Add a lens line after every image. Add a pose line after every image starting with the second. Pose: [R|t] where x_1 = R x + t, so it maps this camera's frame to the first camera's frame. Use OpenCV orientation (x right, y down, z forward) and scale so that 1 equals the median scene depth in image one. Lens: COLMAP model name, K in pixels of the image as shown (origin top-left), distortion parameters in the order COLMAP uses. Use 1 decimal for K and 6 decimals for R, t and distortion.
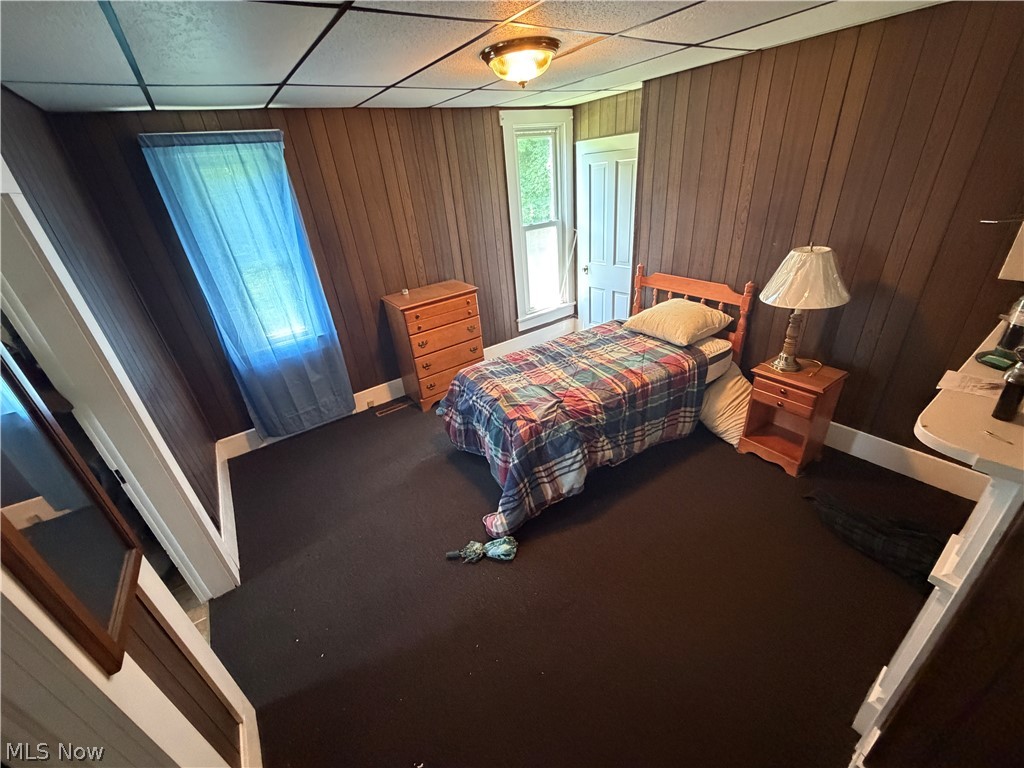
lens RADIAL K [[407.9, 0, 508.3], [0, 407.9, 383.9], [0, 0, 1]] dist [0.000937, -0.000023]
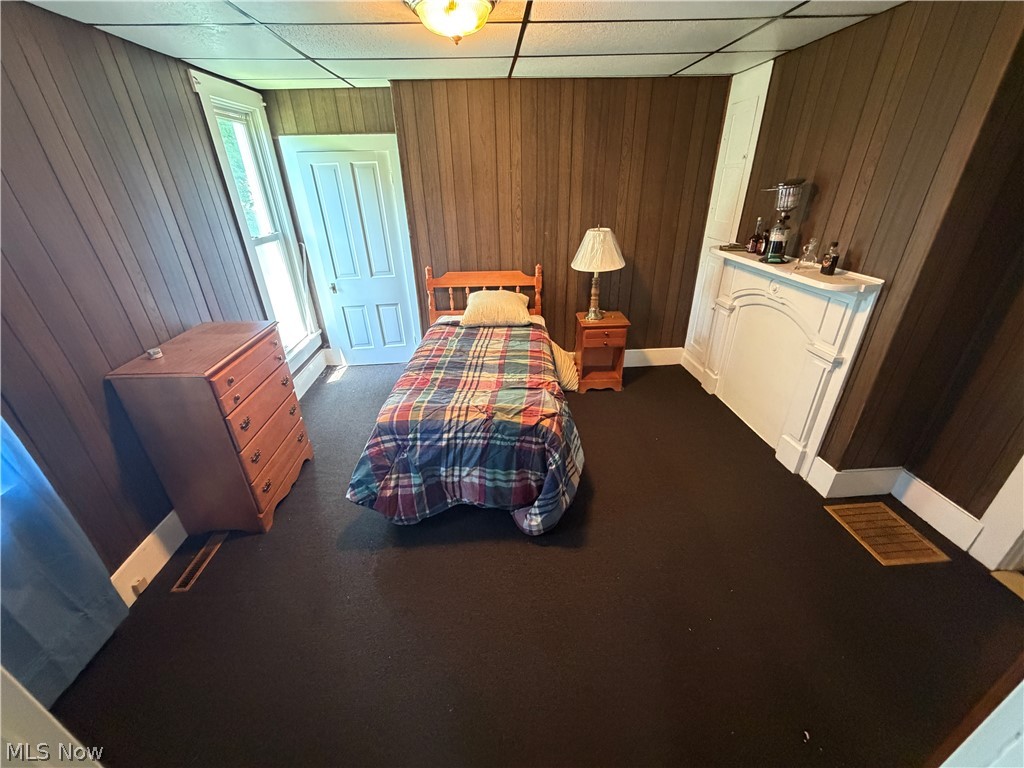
lens RADIAL K [[407.9, 0, 507.5], [0, 407.9, 382.6], [0, 0, 1]] dist [0.000937, -0.000023]
pose [[0.536011, -0.313203, 0.783961, -0.501926], [0.371334, 0.921444, 0.114240, -0.086896], [-0.758157, 0.229878, 0.610208, 0.361417]]
